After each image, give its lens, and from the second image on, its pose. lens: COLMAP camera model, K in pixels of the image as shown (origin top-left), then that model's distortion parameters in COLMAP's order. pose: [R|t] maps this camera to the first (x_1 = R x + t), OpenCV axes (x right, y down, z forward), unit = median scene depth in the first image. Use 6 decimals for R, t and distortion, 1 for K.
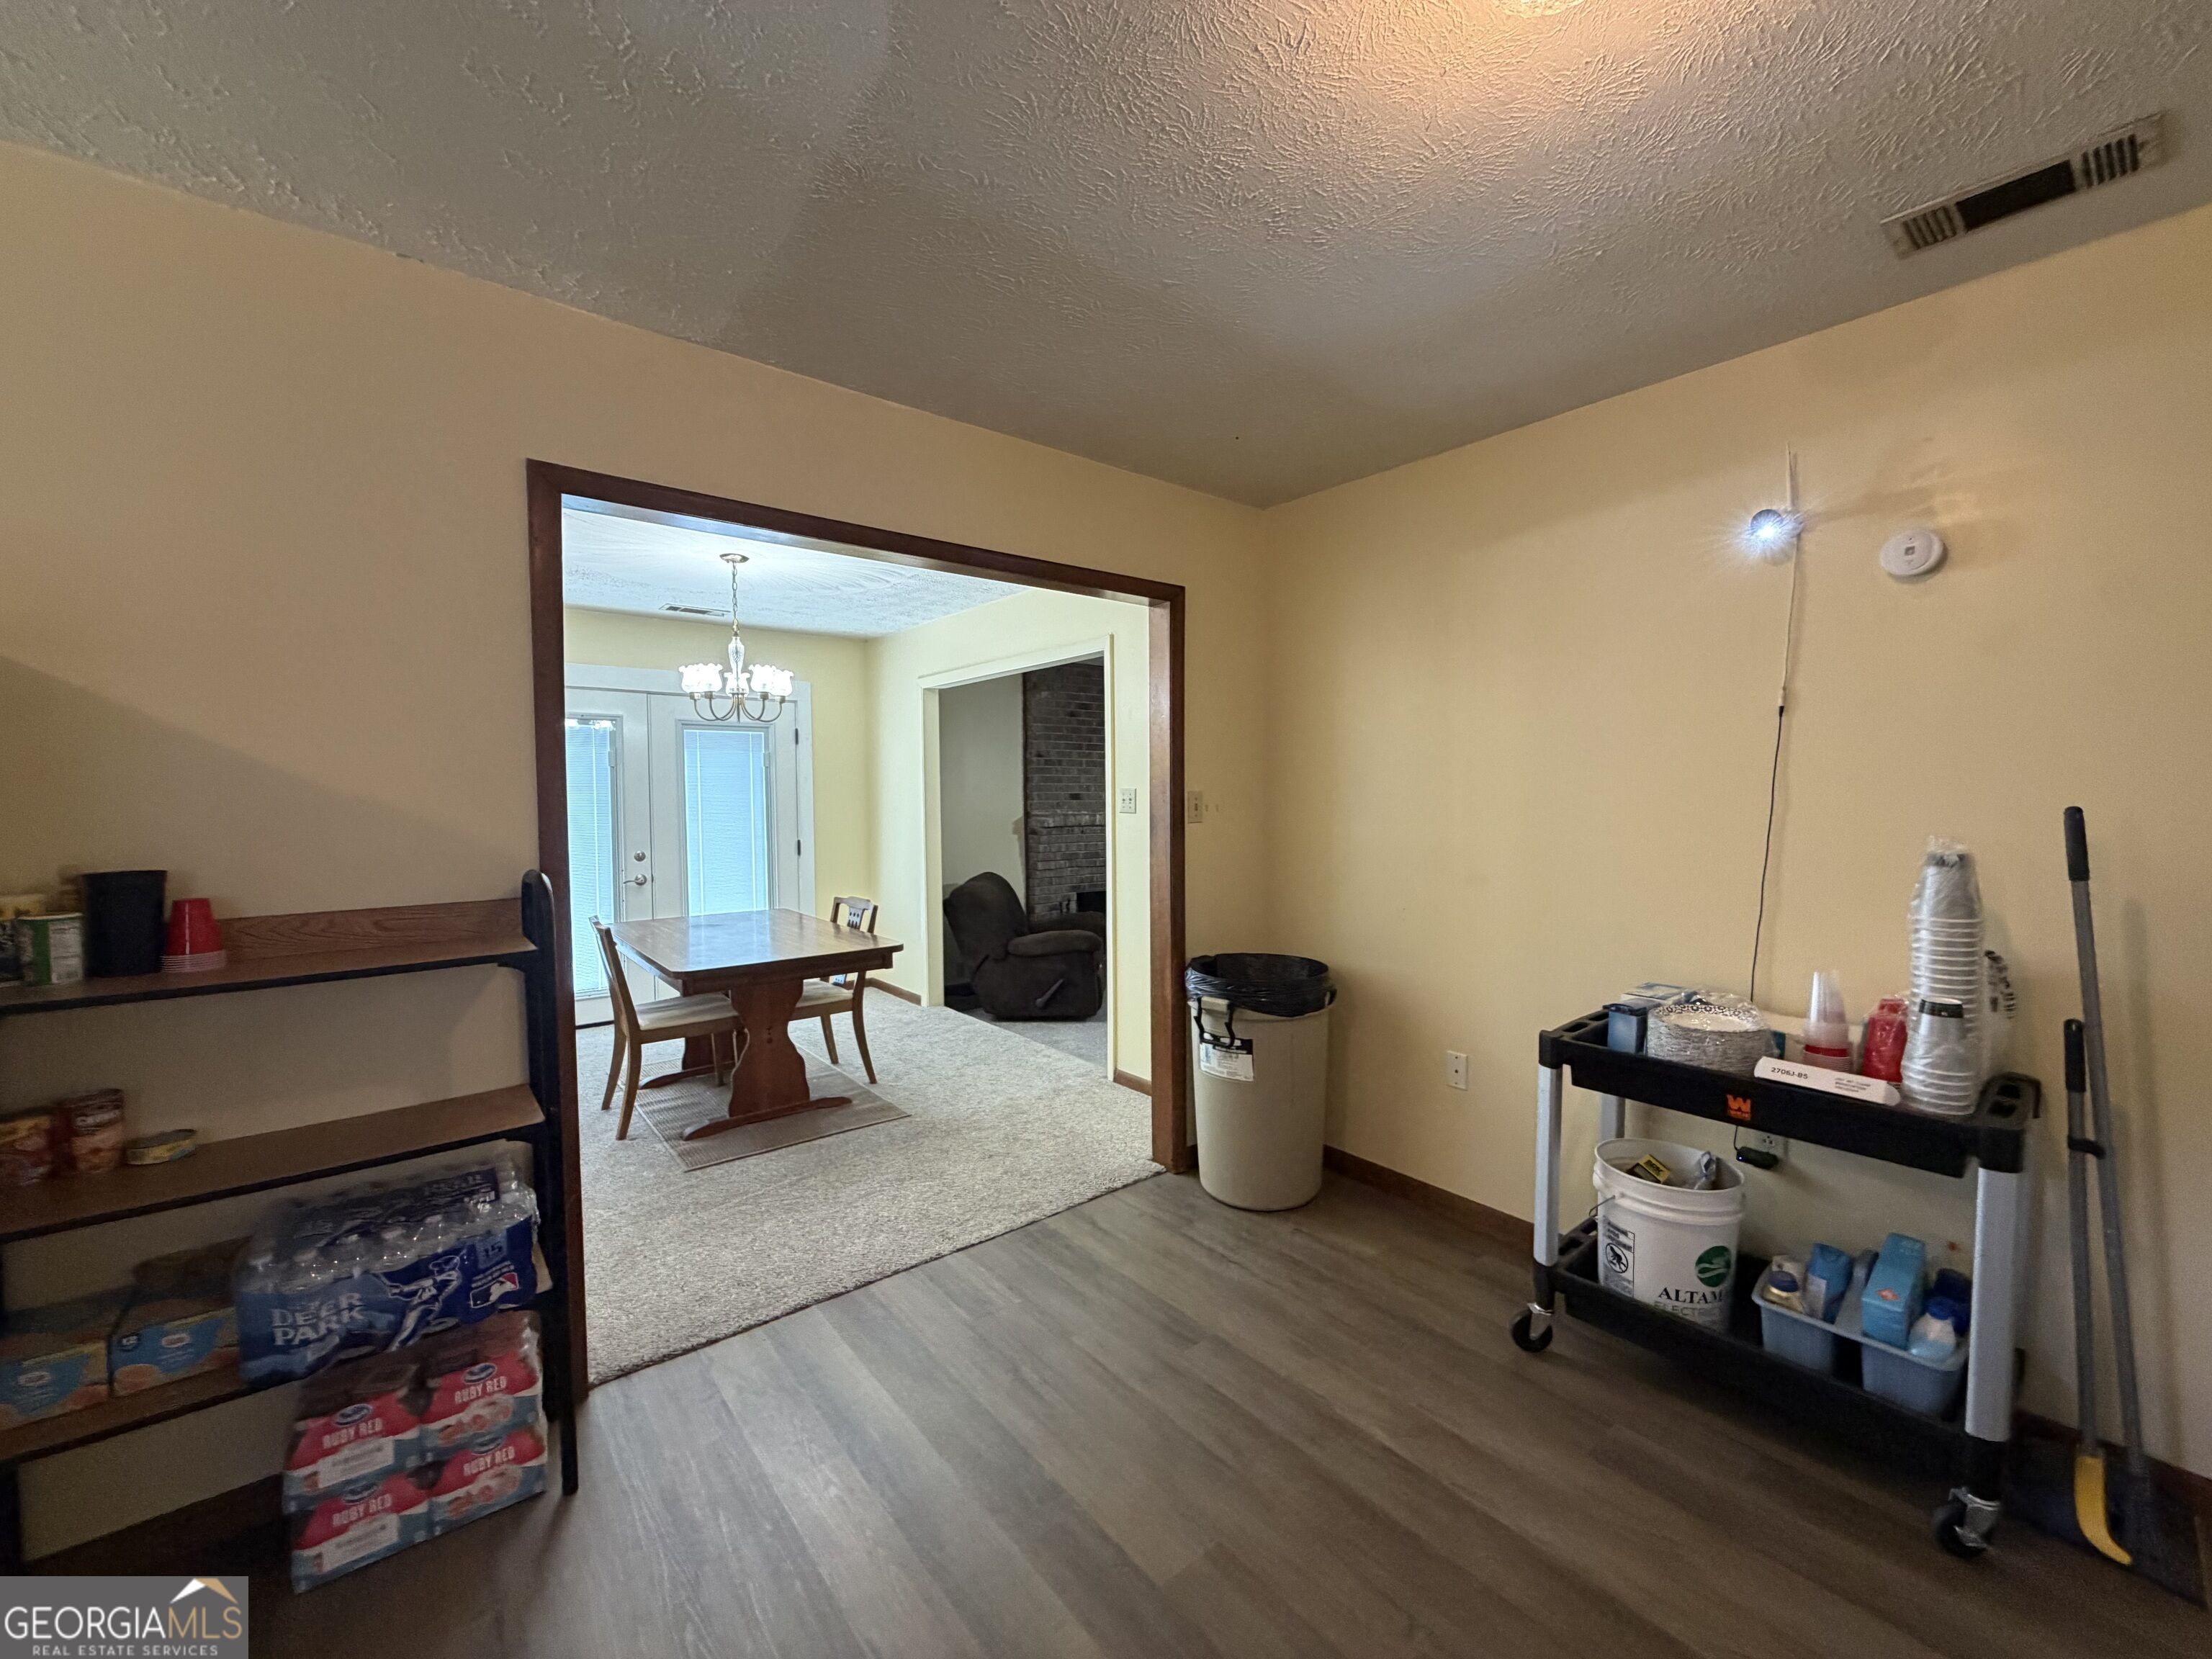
lens RADIAL K [[880.9, 0, 1100.6], [0, 880.9, 844.5], [0, 0, 1]] dist [0.002218, -0.000341]
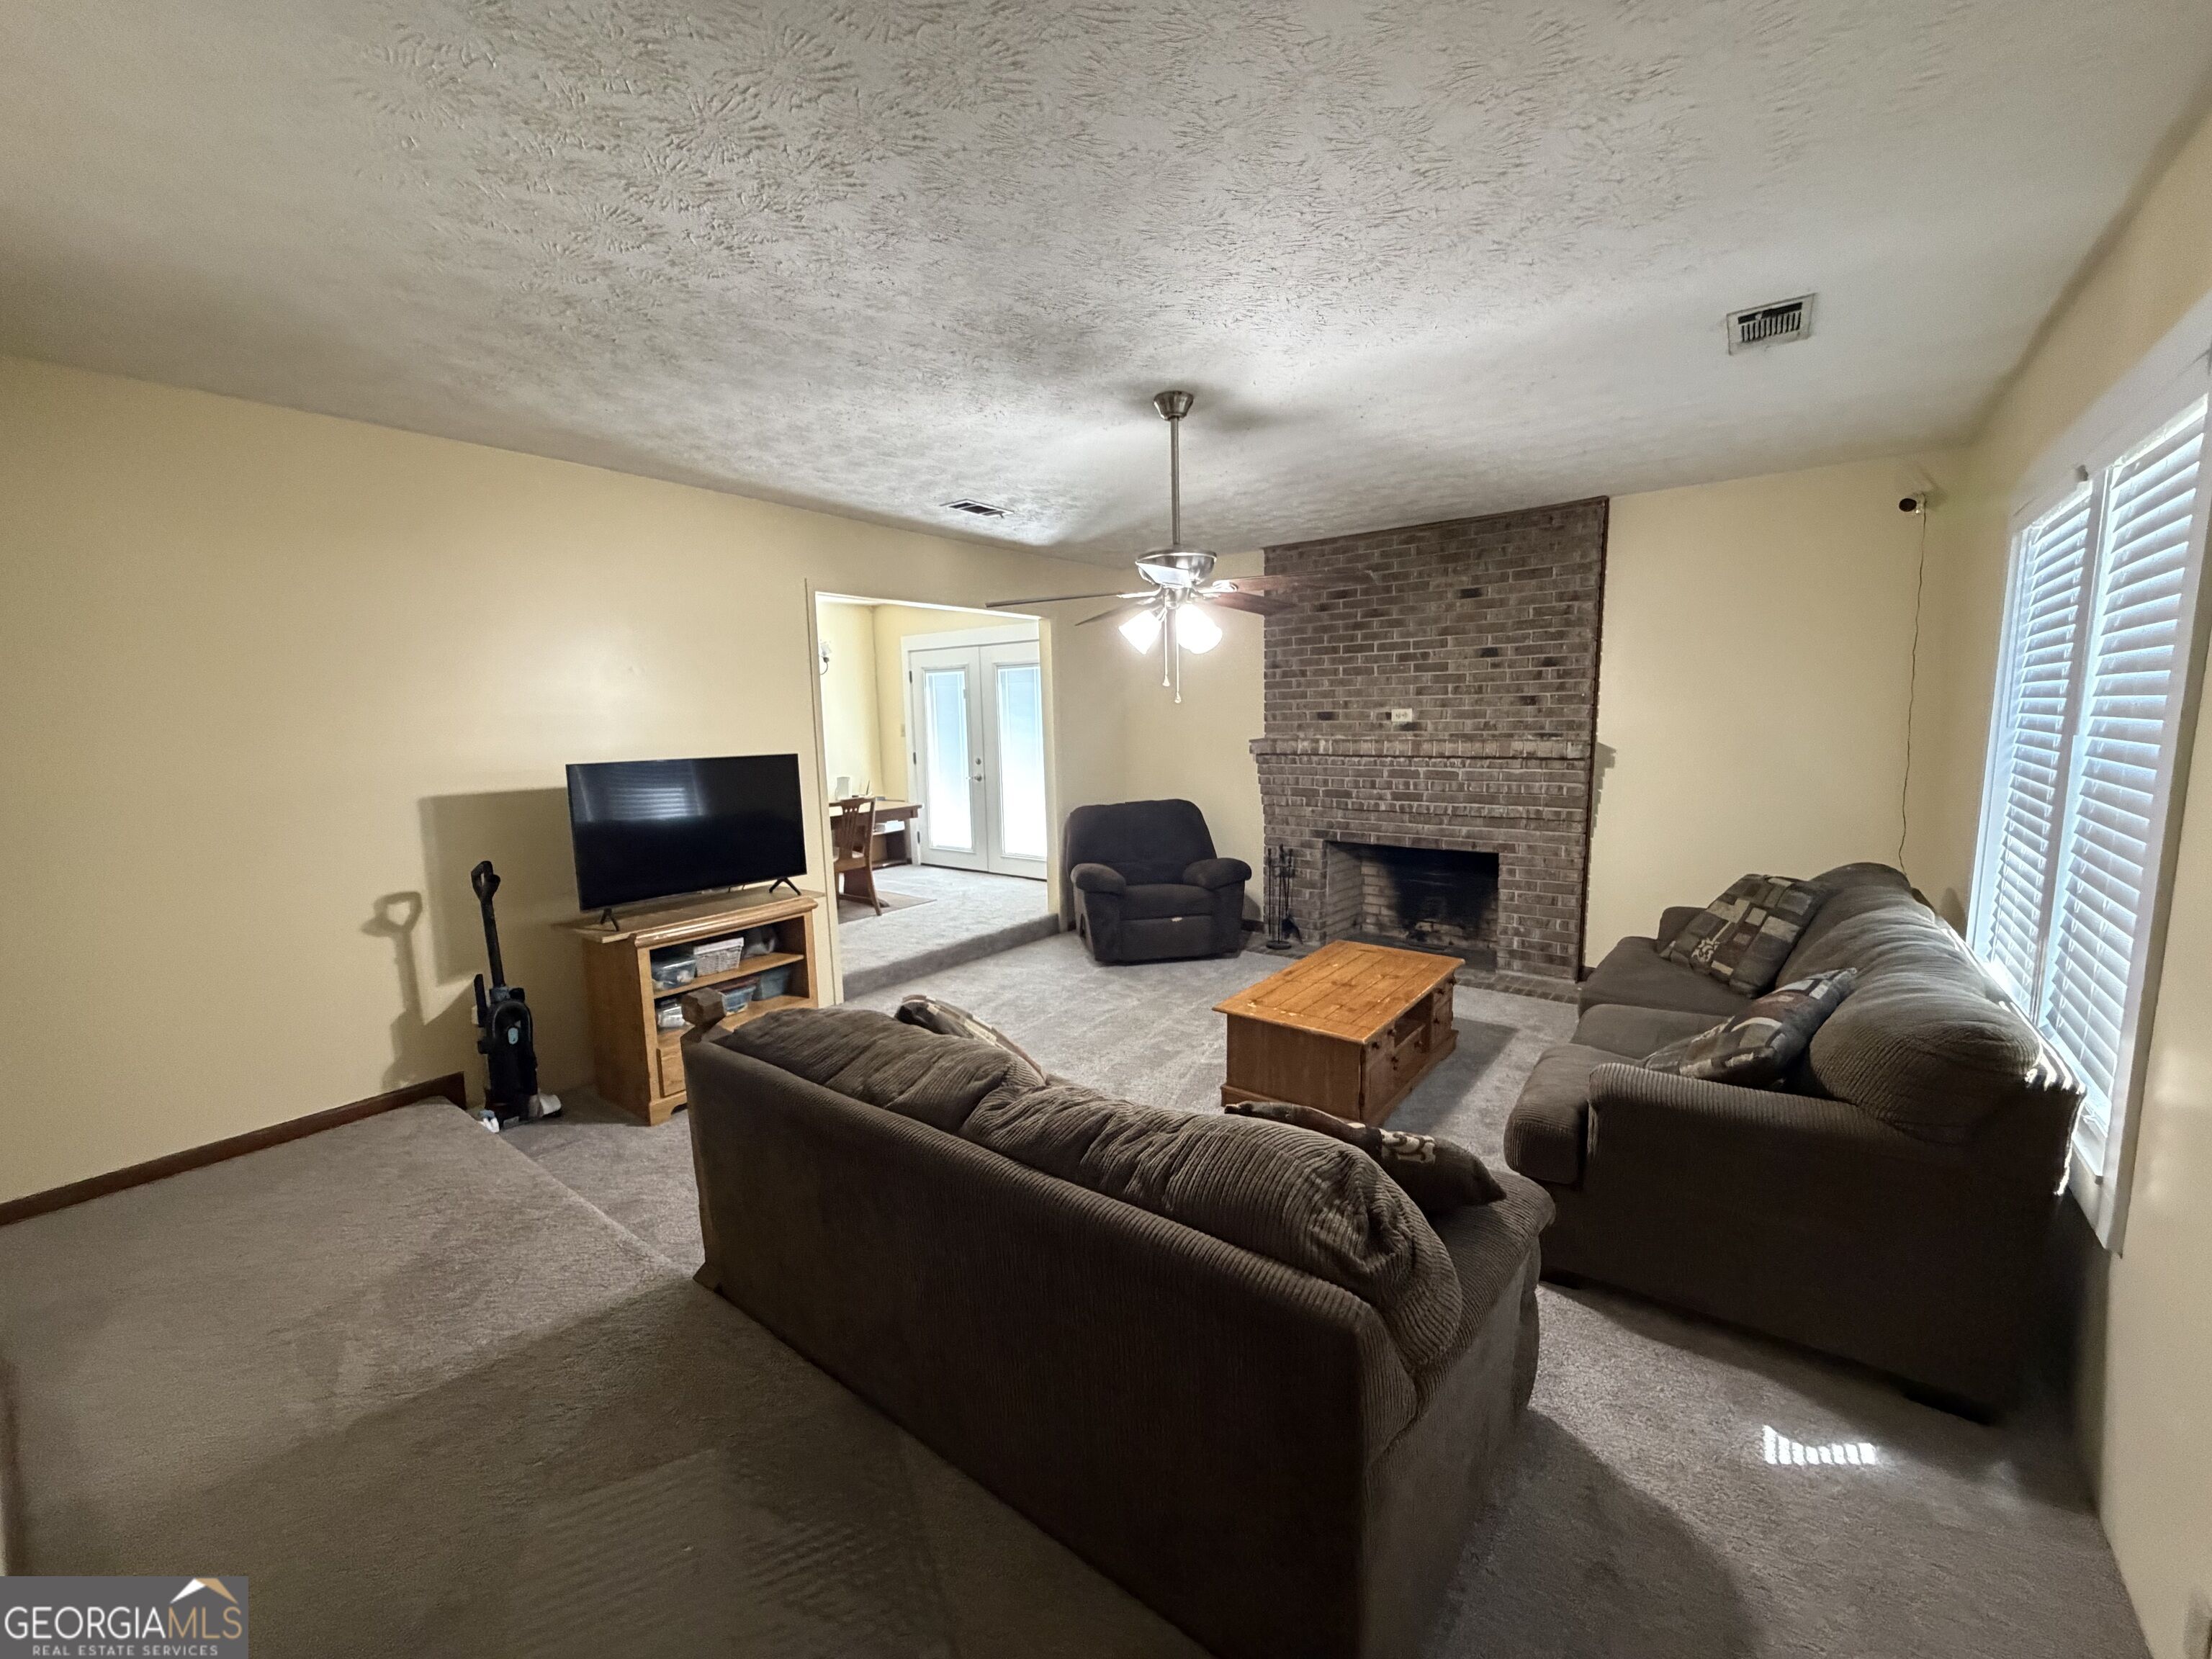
lens RADIAL K [[880.9, 0, 1101.9], [0, 880.9, 834.7], [0, 0, 1]] dist [0.002218, -0.000341]
pose [[0.222263, 0.132679, -0.965917, 0.700535], [-0.035106, 0.991144, 0.128066, -0.043898], [0.974354, 0.005446, 0.224953, 0.646748]]
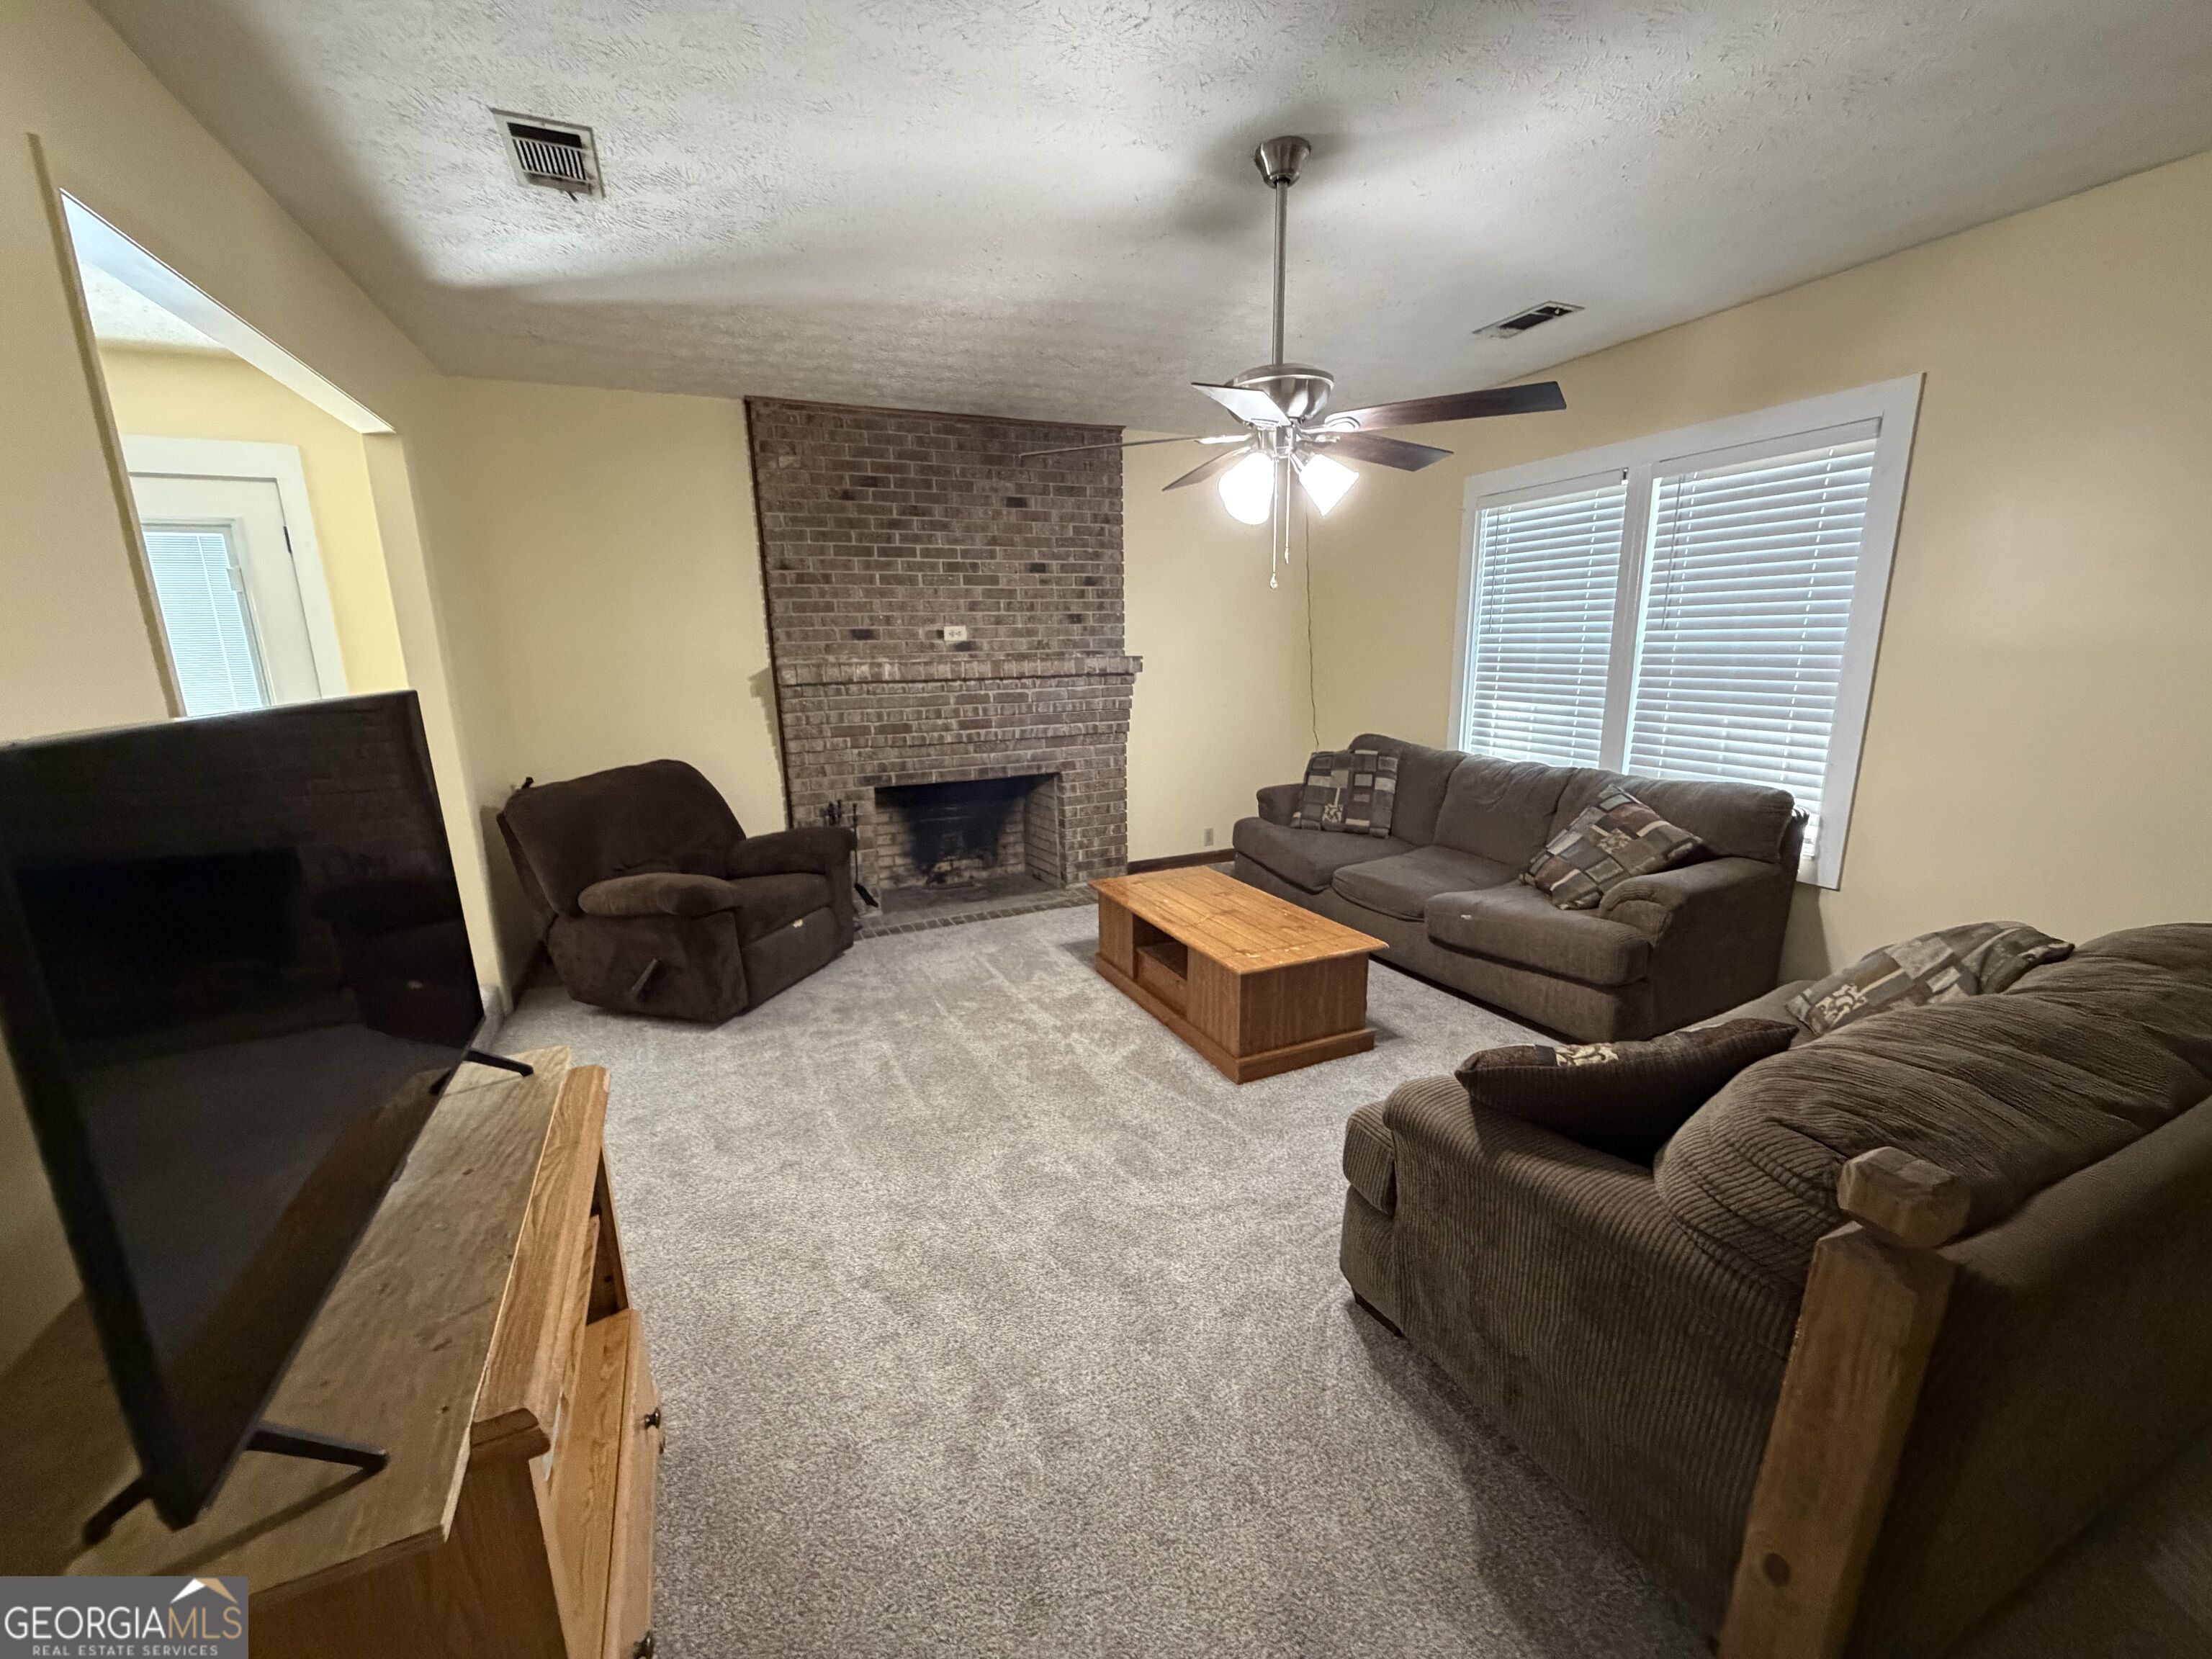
lens RADIAL K [[880.9, 0, 1093.8], [0, 880.9, 832.7], [0, 0, 1]] dist [0.002218, -0.000341]
pose [[0.963811, 0.042719, -0.263140, 0.305245], [0.000552, 0.986755, 0.162214, -0.016987], [0.266585, -0.156489, 0.951022, 0.435163]]
